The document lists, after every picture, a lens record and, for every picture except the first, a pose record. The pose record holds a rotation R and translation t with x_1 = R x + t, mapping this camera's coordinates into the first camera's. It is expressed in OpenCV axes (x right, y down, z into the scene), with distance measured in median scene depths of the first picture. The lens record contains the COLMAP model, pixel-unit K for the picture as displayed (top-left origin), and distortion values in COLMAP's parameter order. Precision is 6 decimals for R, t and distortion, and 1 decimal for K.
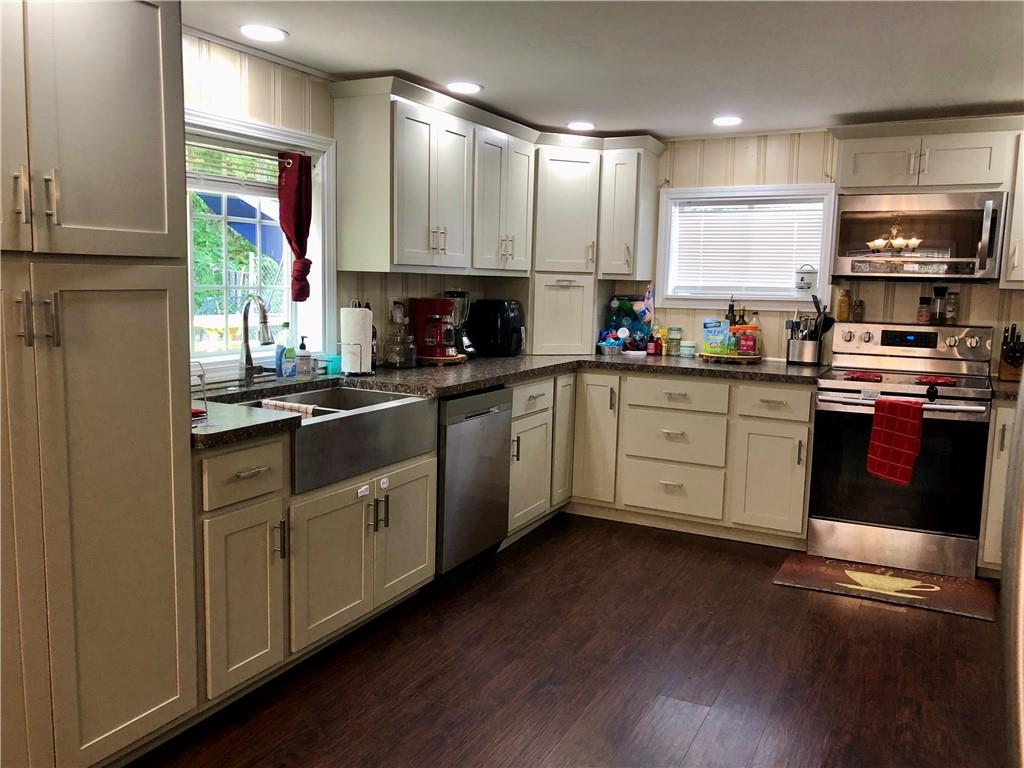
lens RADIAL K [[851.8, 0, 508.6], [0, 851.8, 390.5], [0, 0, 1]] dist [0.045576, -0.055108]
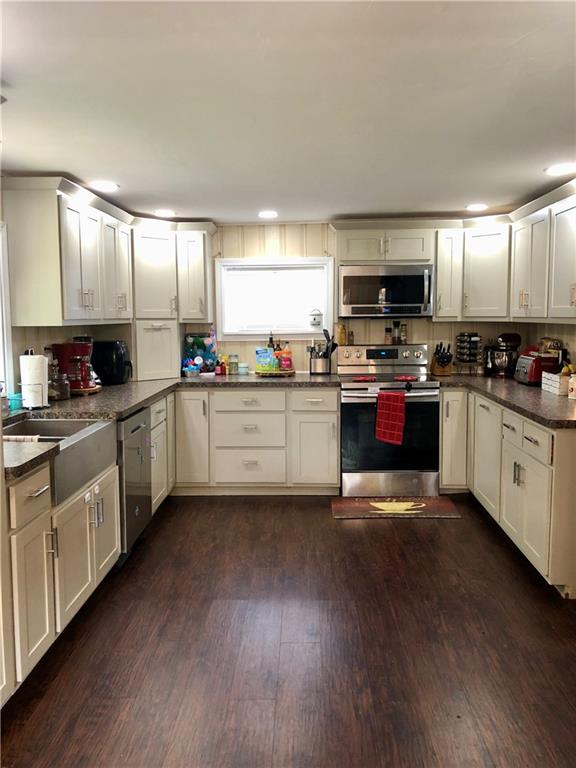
lens RADIAL K [[638.9, 0, 288.2], [0, 638.9, 380.1], [0, 0, 1]] dist [0.045576, -0.055108]
pose [[0.903393, -0.074964, 0.422211, -0.204392], [0.085613, 0.996309, -0.006287, -0.018847], [-0.420181, 0.041826, 0.906476, -0.011918]]
